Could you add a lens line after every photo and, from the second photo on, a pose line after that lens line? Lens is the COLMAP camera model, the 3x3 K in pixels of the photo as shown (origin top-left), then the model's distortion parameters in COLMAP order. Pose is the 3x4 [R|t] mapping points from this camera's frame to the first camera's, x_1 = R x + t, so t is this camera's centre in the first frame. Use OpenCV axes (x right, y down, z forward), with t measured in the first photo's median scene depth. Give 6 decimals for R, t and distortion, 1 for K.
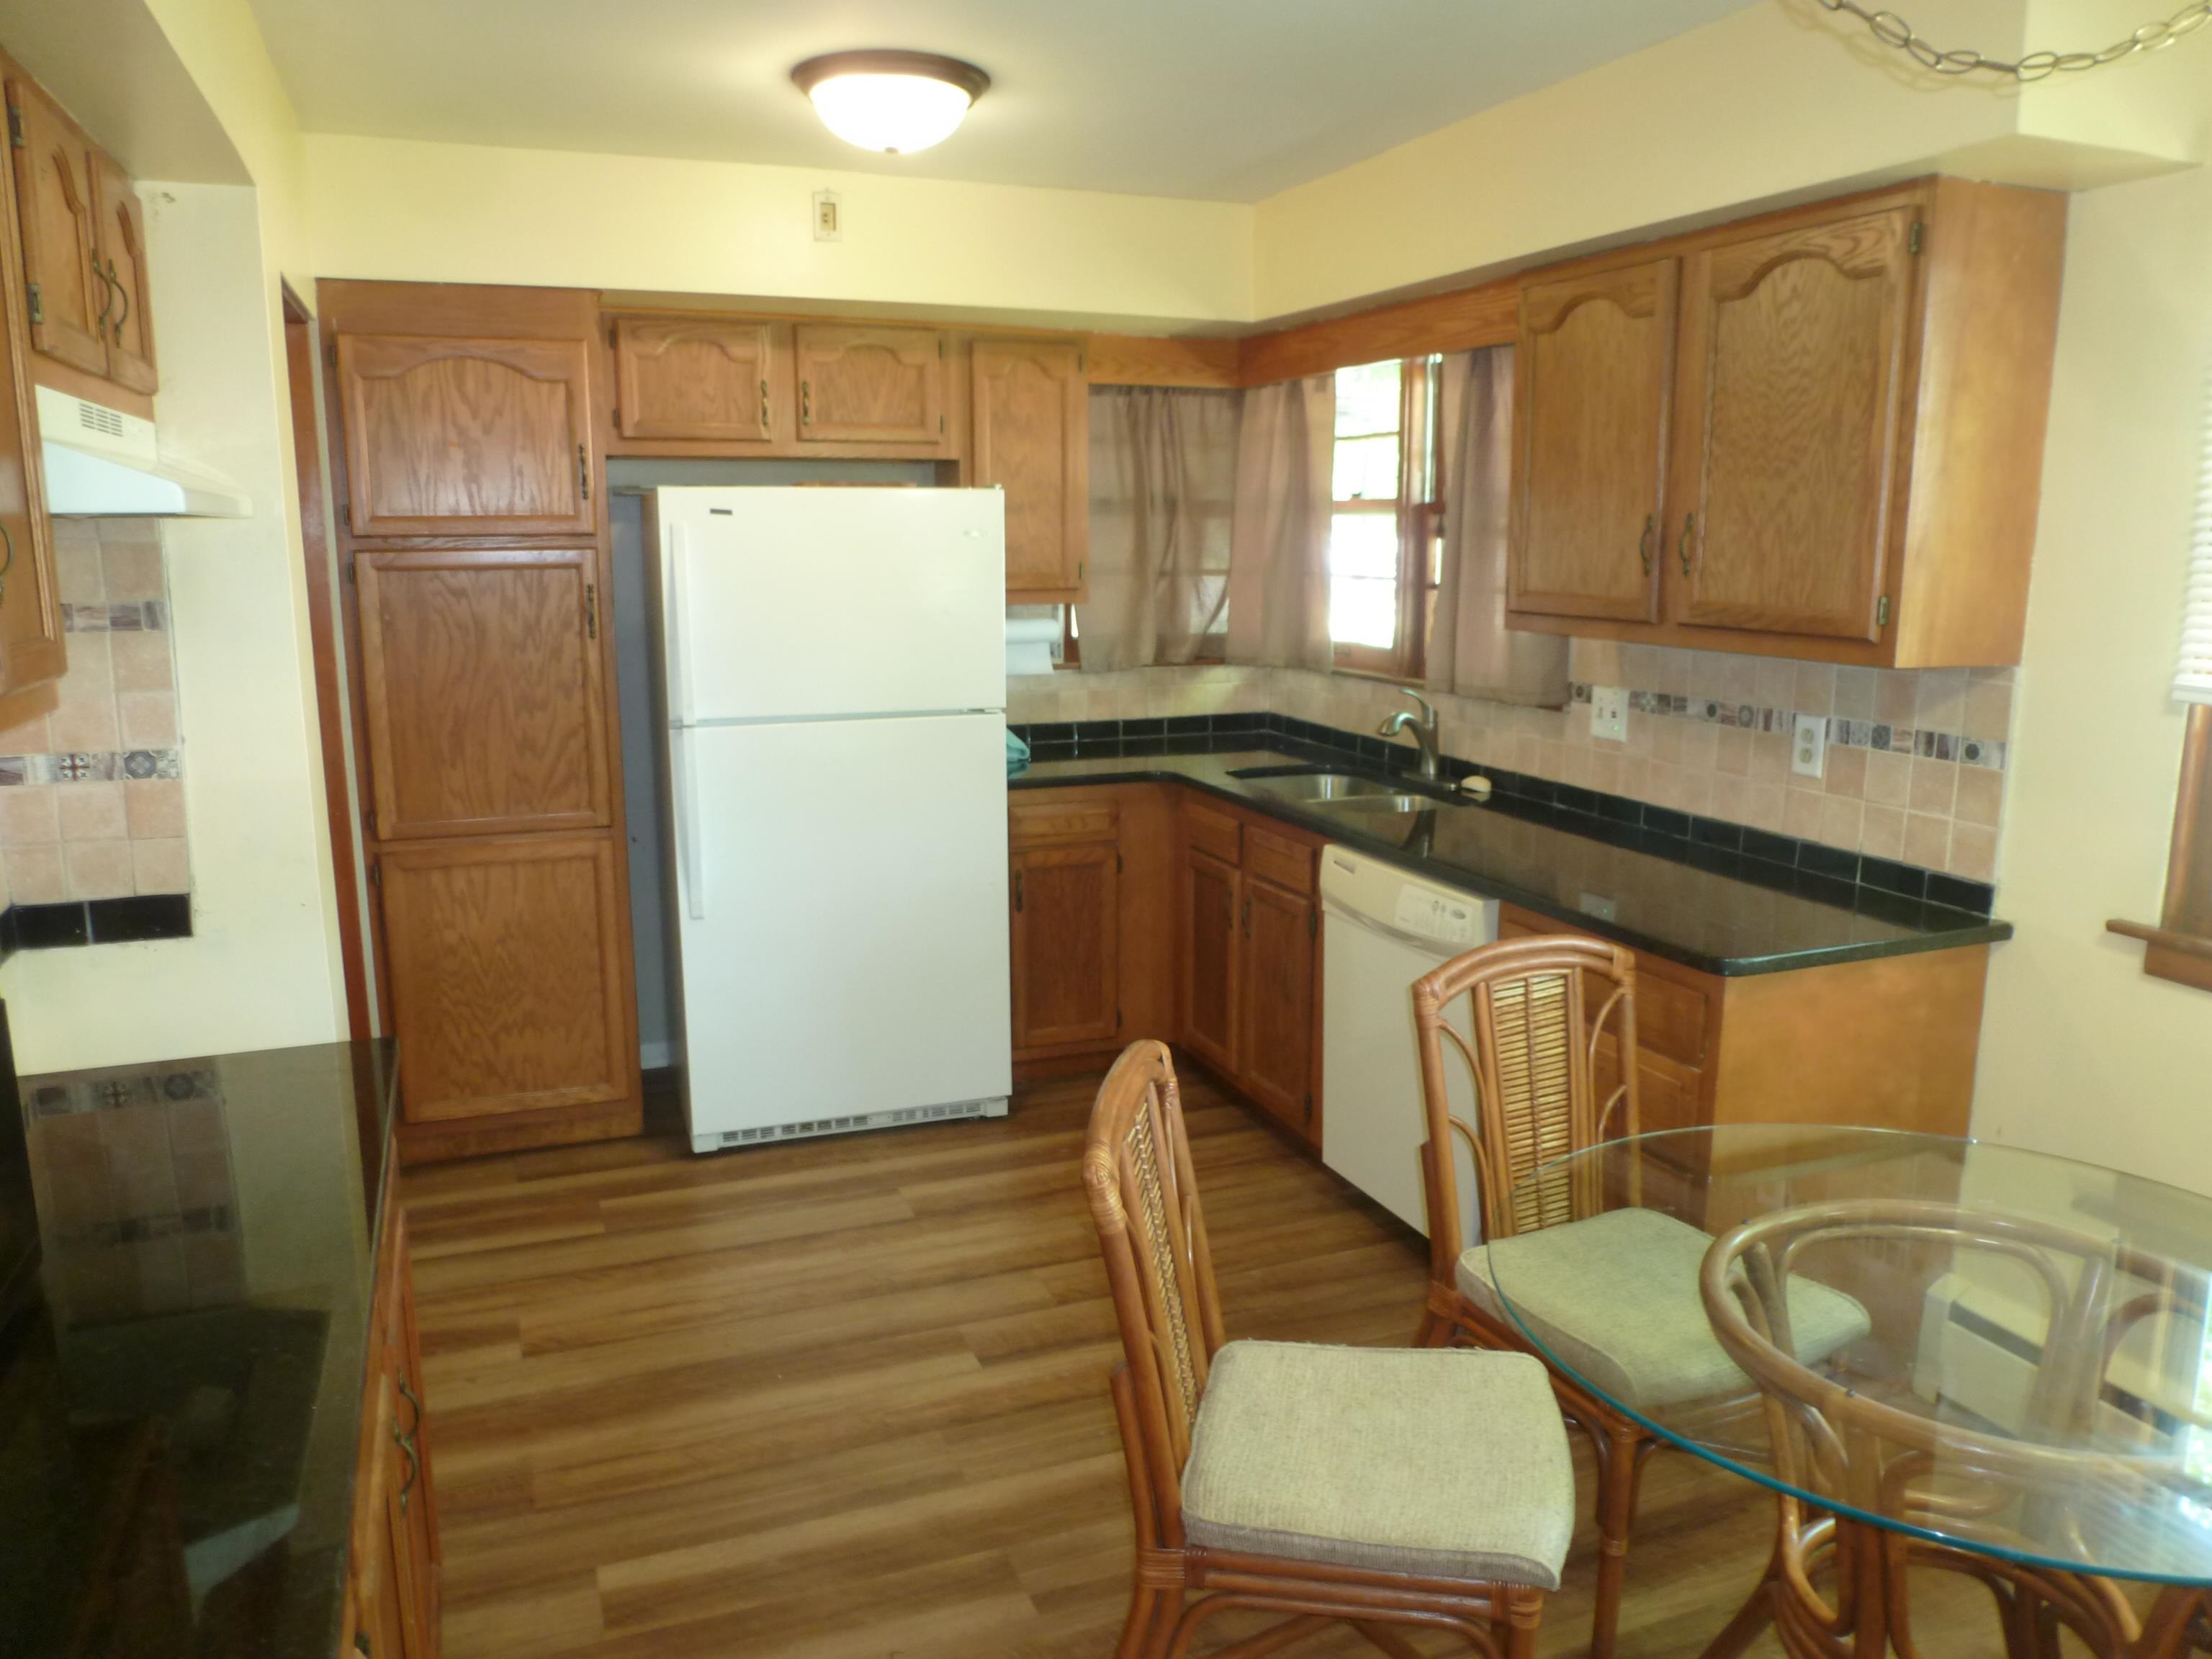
lens RADIAL K [[1615.4, 0, 1102.2], [0, 1615.4, 840.7], [0, 0, 1]] dist [-0.060076, 0.035431]
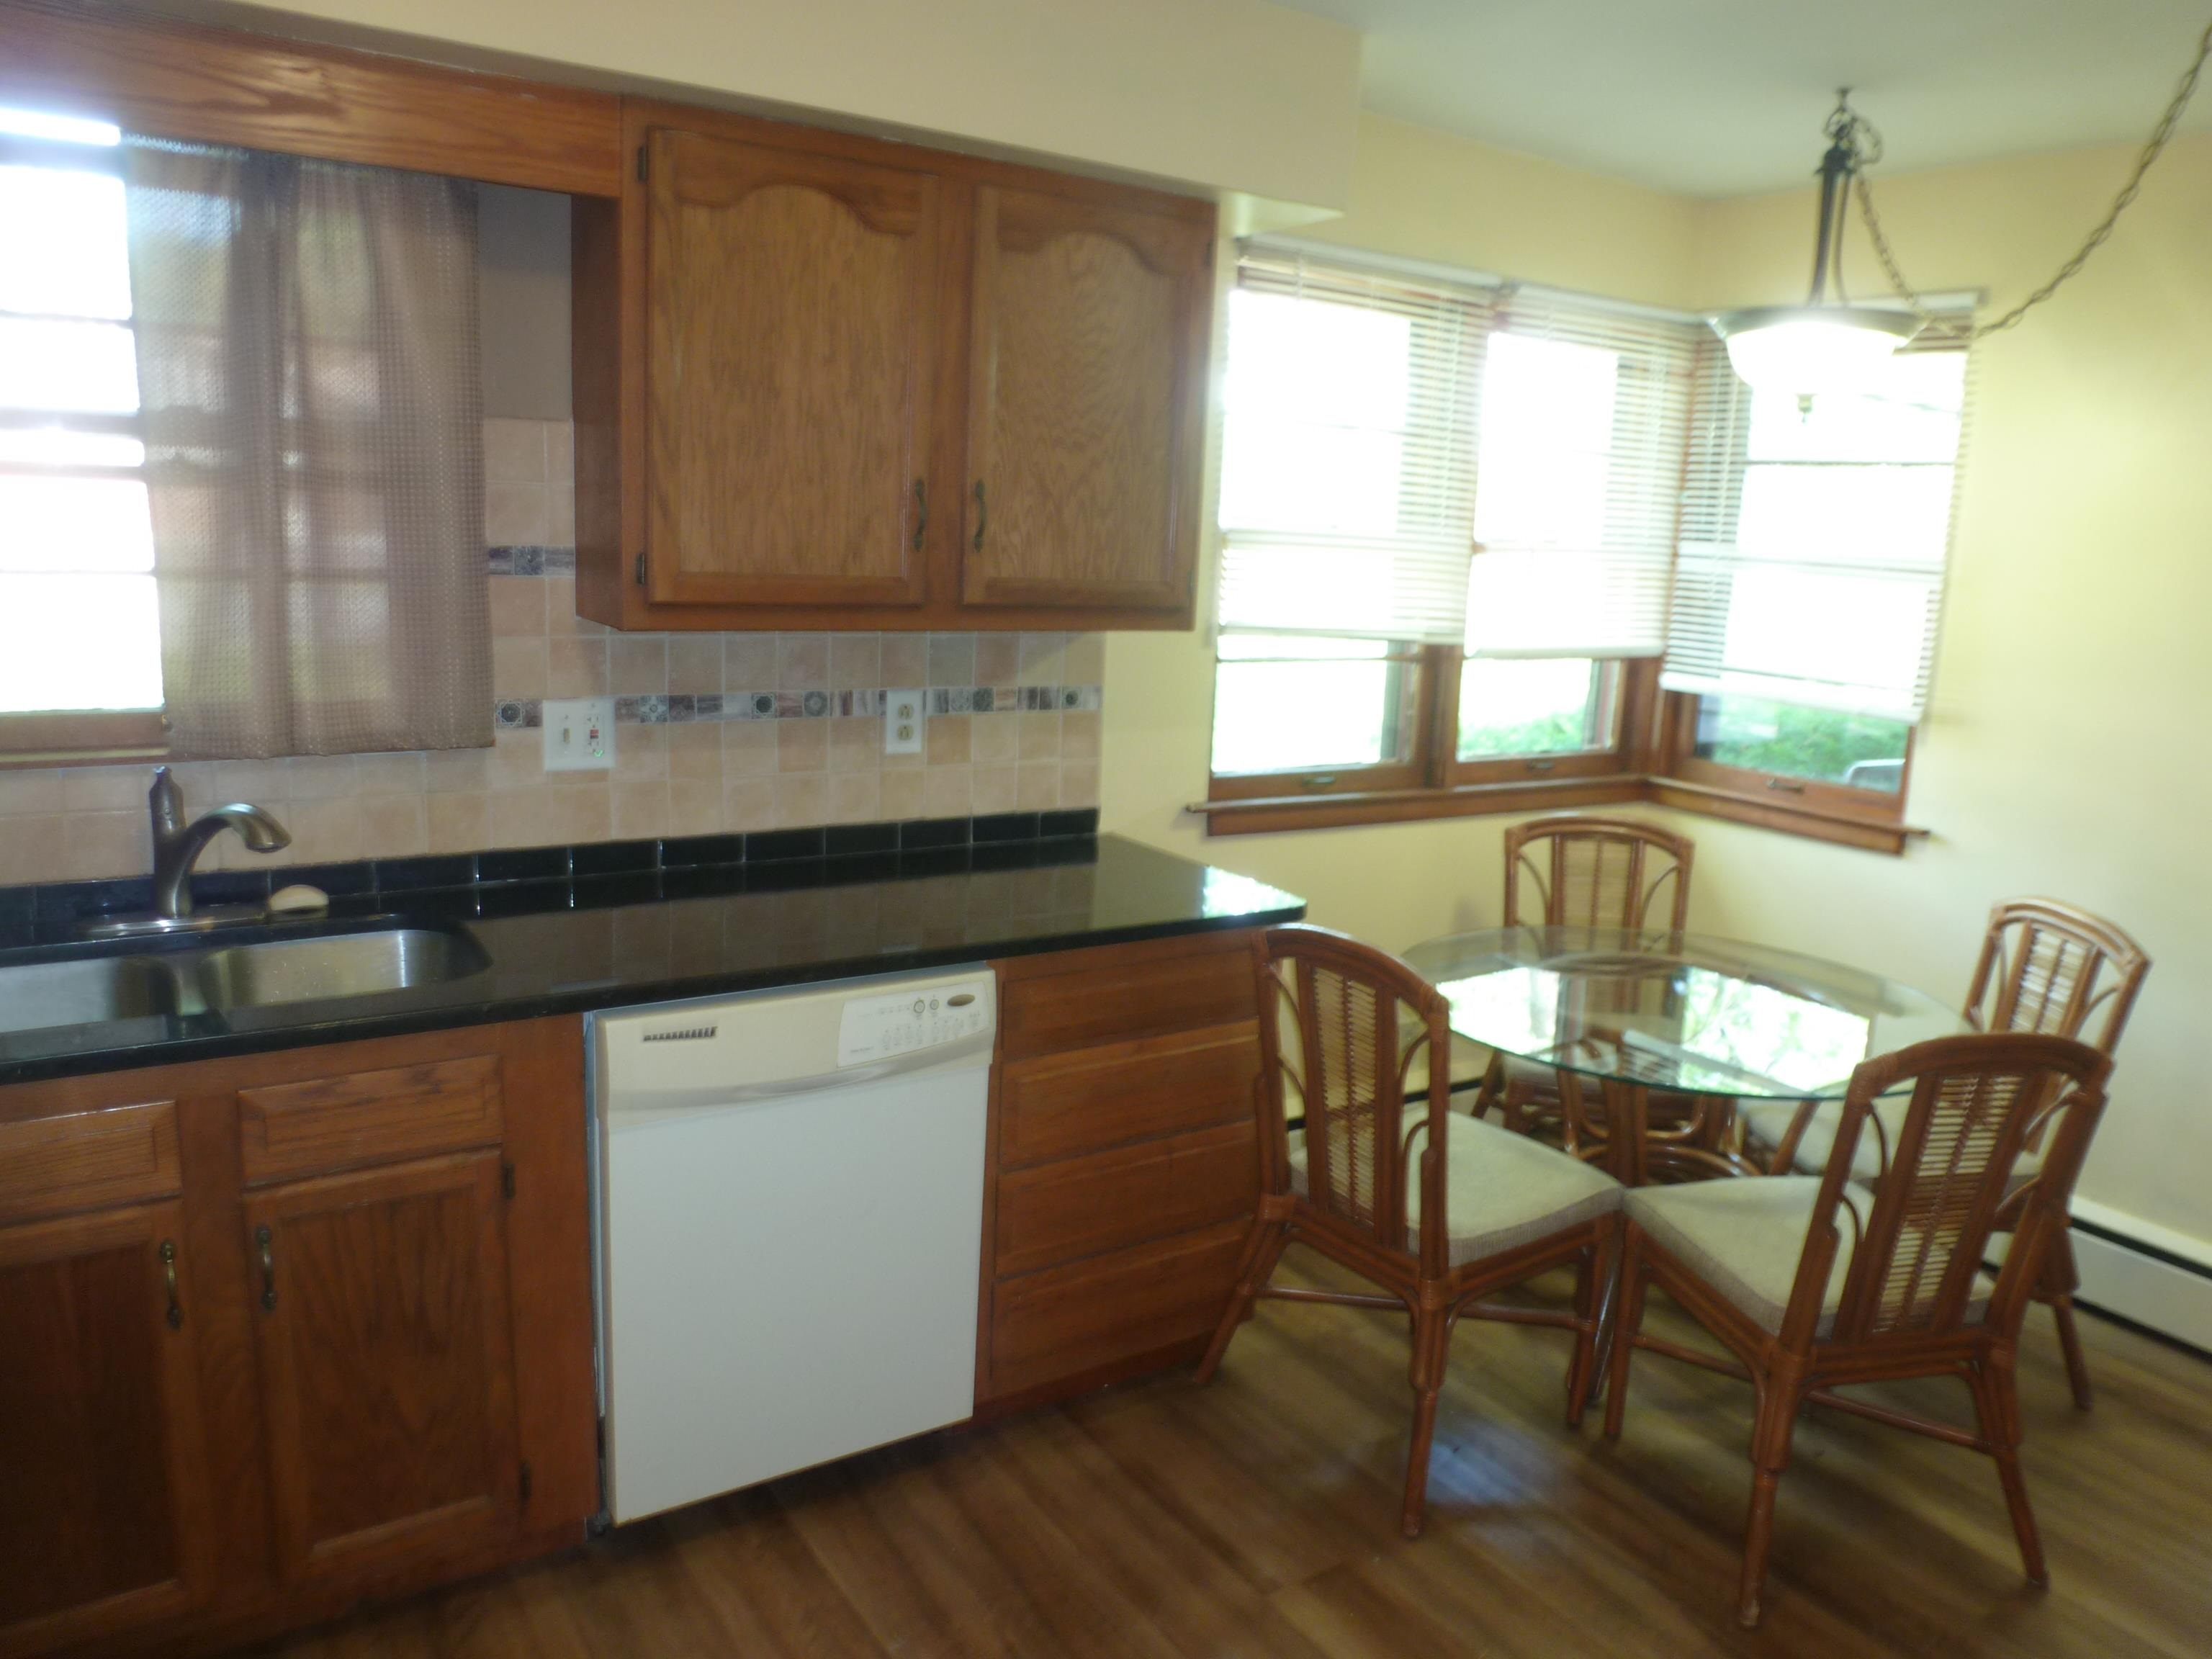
lens RADIAL K [[1615.4, 0, 1102.2], [0, 1615.4, 840.7], [0, 0, 1]] dist [-0.060076, 0.035431]
pose [[-0.213044, -0.203101, 0.955700, -0.534715], [0.138372, 0.962024, 0.235291, -0.208390], [-0.967195, 0.182370, -0.176850, 1.103412]]
